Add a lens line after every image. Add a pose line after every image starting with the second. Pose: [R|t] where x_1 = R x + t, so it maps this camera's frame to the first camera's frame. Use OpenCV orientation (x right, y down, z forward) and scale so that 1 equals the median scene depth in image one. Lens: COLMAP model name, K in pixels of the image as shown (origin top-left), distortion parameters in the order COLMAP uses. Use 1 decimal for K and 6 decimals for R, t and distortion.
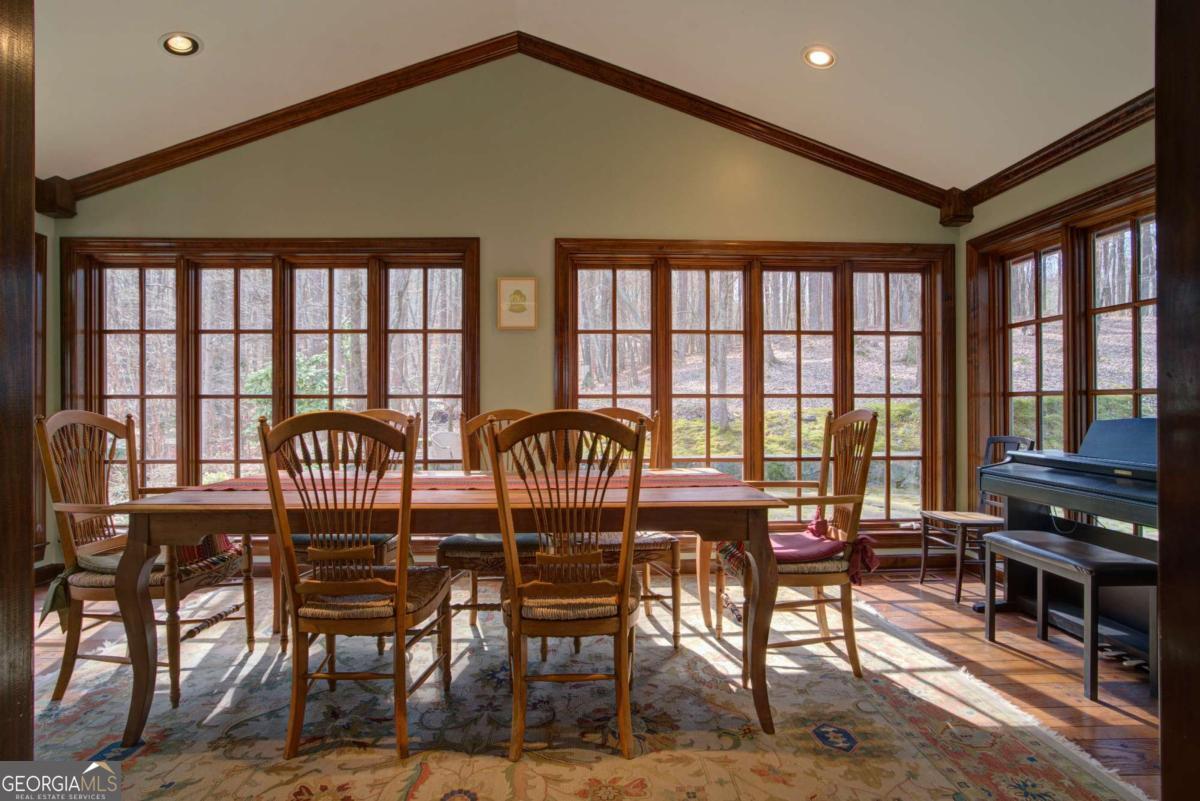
lens RADIAL K [[620.2, 0, 594.8], [0, 620.2, 402.2], [0, 0, 1]] dist [-0.033604, 0.010291]
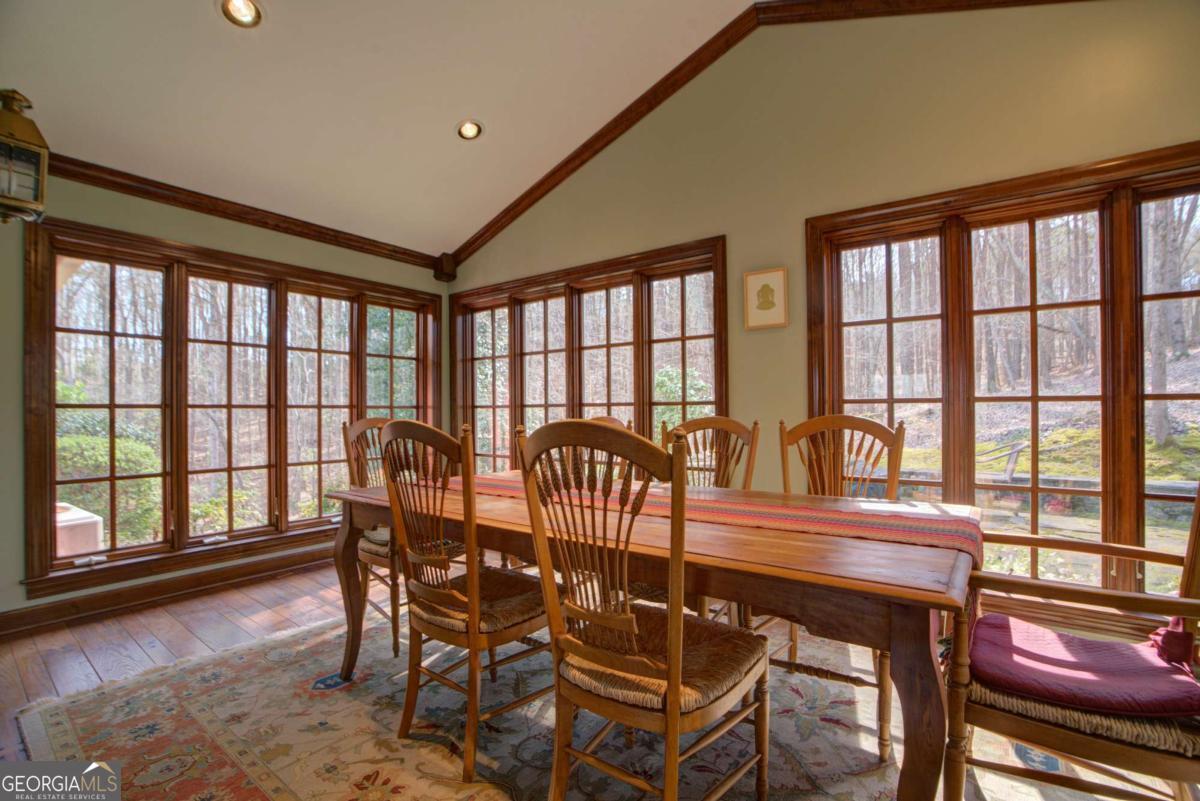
lens RADIAL K [[544.9, 0, 602.1], [0, 544.9, 404.3], [0, 0, 1]] dist [-0.055601, 0.016202]
pose [[0.772945, -0.009970, -0.634394, 0.189350], [0.005185, 0.999942, -0.009397, -0.000492], [0.634451, 0.003974, 0.772953, 0.241141]]
